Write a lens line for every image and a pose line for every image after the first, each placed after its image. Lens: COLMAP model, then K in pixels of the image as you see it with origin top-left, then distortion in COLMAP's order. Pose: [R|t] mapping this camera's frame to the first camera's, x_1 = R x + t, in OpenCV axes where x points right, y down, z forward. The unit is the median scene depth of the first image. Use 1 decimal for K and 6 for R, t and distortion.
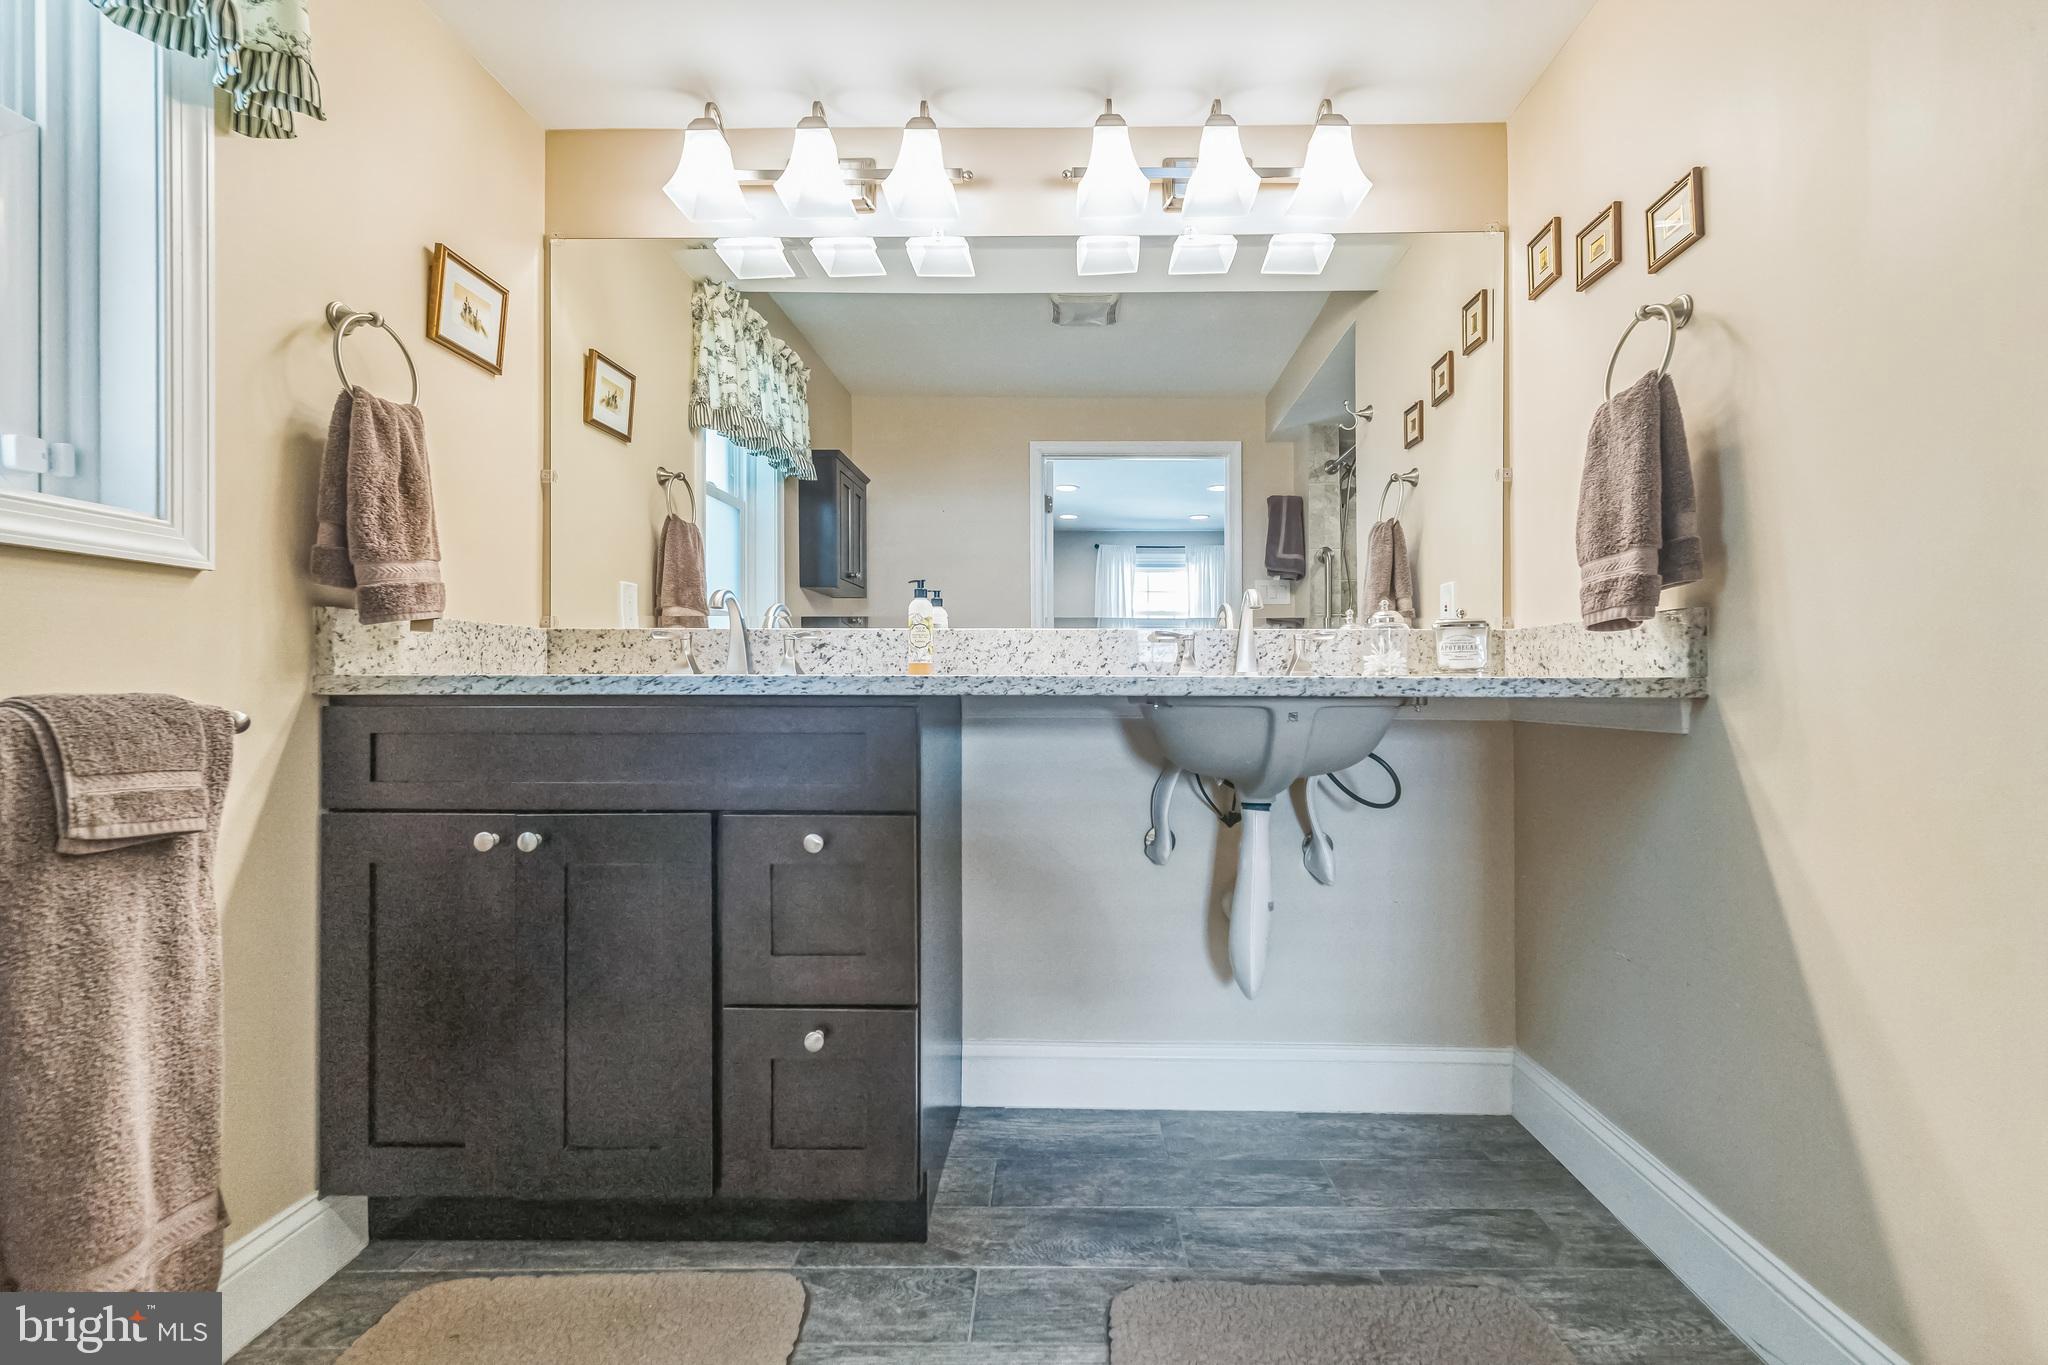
lens RADIAL K [[887.6, 0, 1042.8], [0, 887.6, 687.0], [0, 0, 1]] dist [-0.001262, -0.000940]
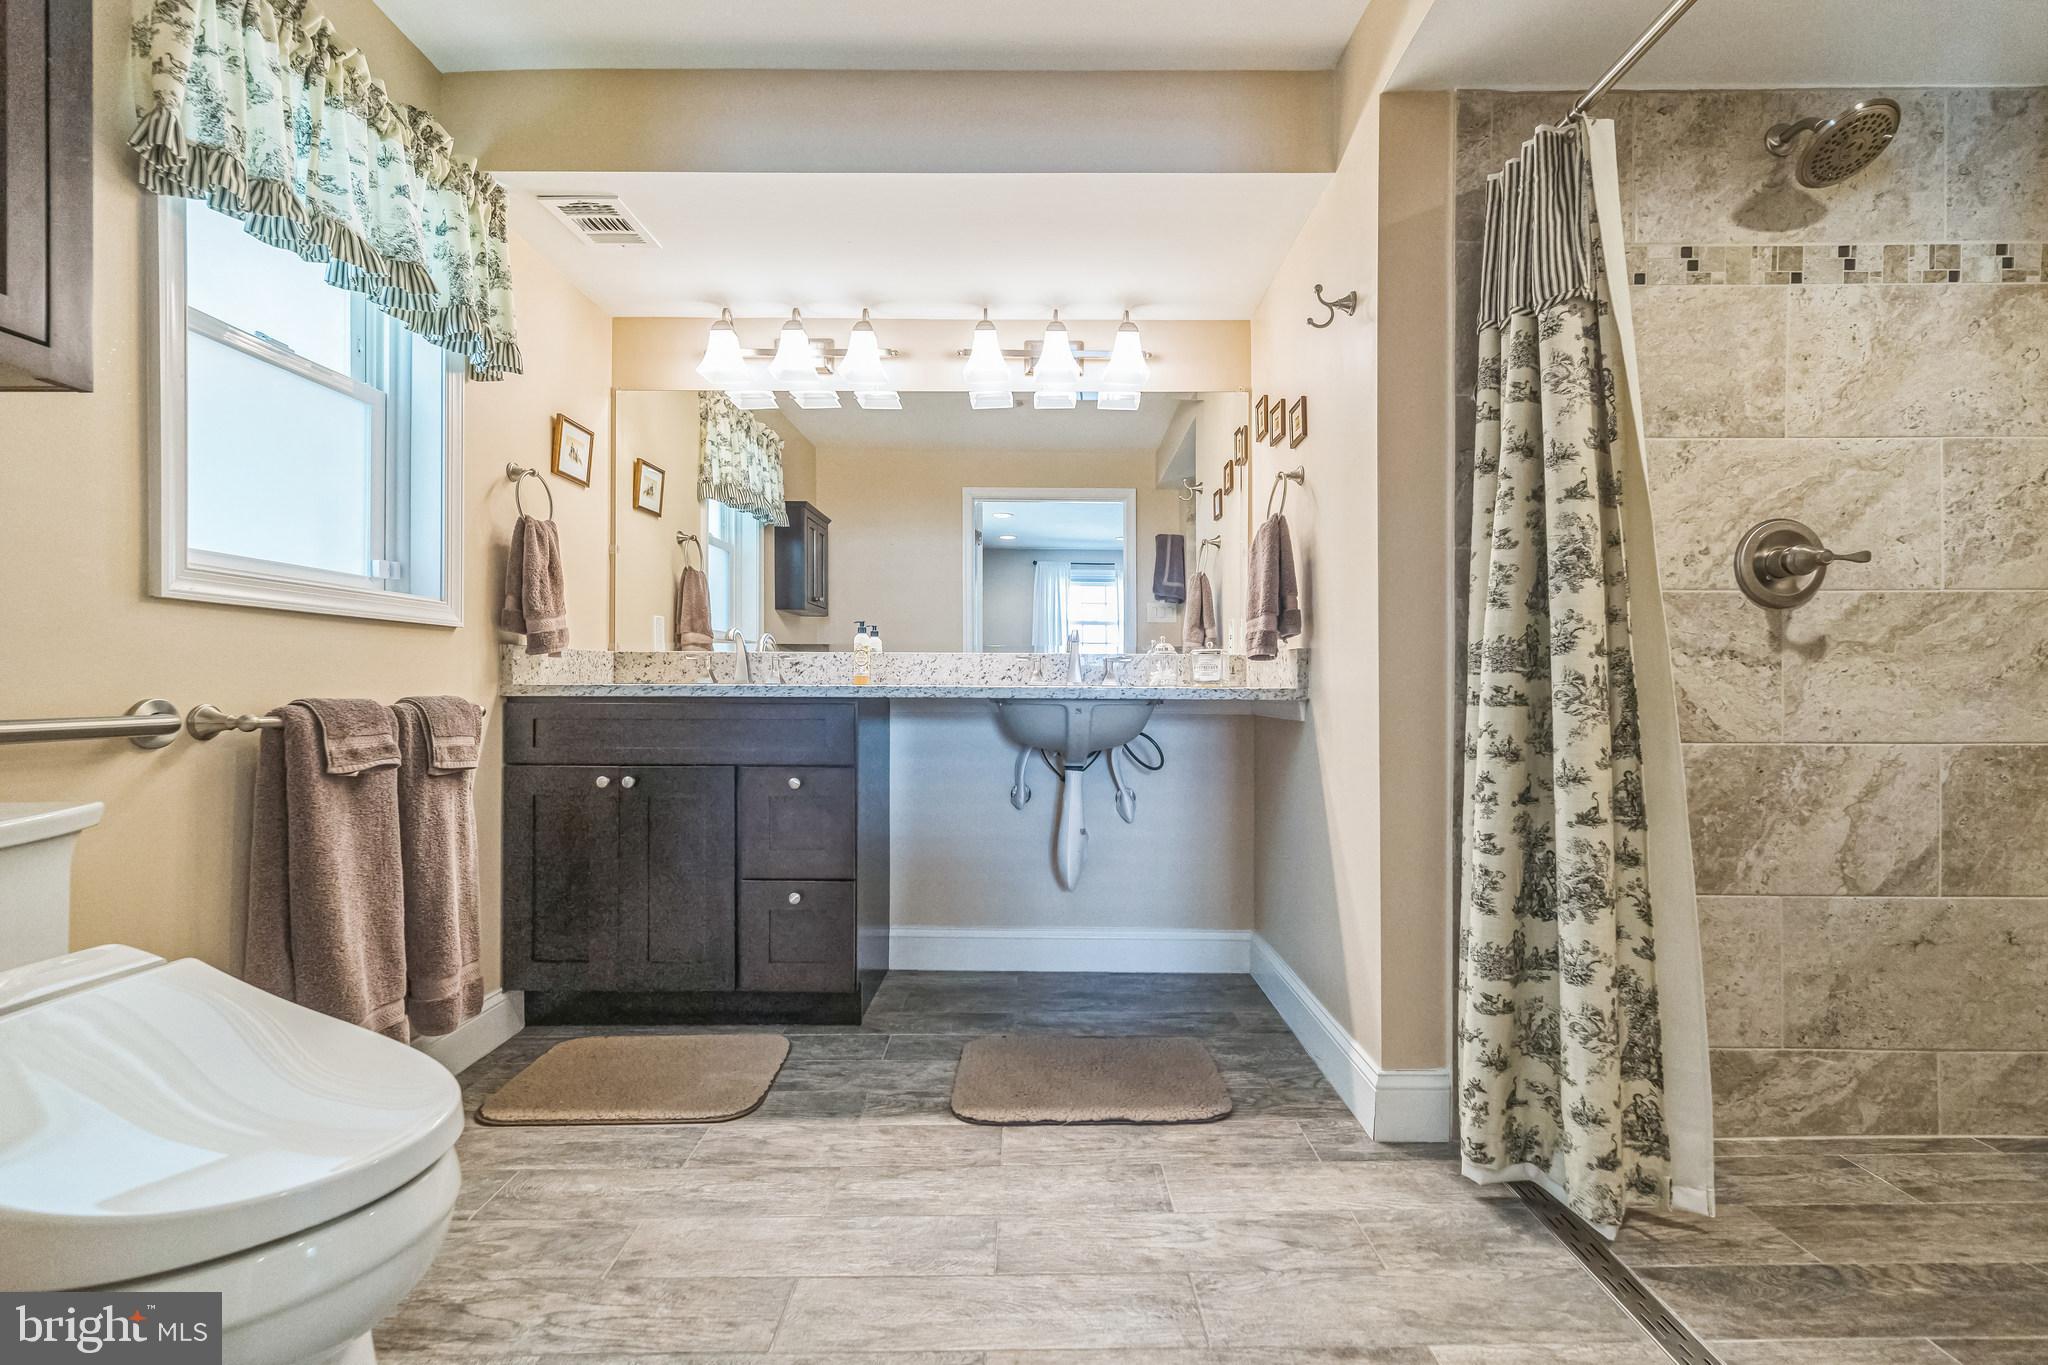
lens RADIAL K [[887.6, 0, 1014.2], [0, 887.6, 681.9], [0, 0, 1]] dist [-0.001262, -0.000940]
pose [[0.999952, 0.002741, 0.009414, 0.120162], [-0.002698, 0.999986, -0.004610, -0.010746], [-0.009427, 0.004584, 0.999945, -0.580132]]
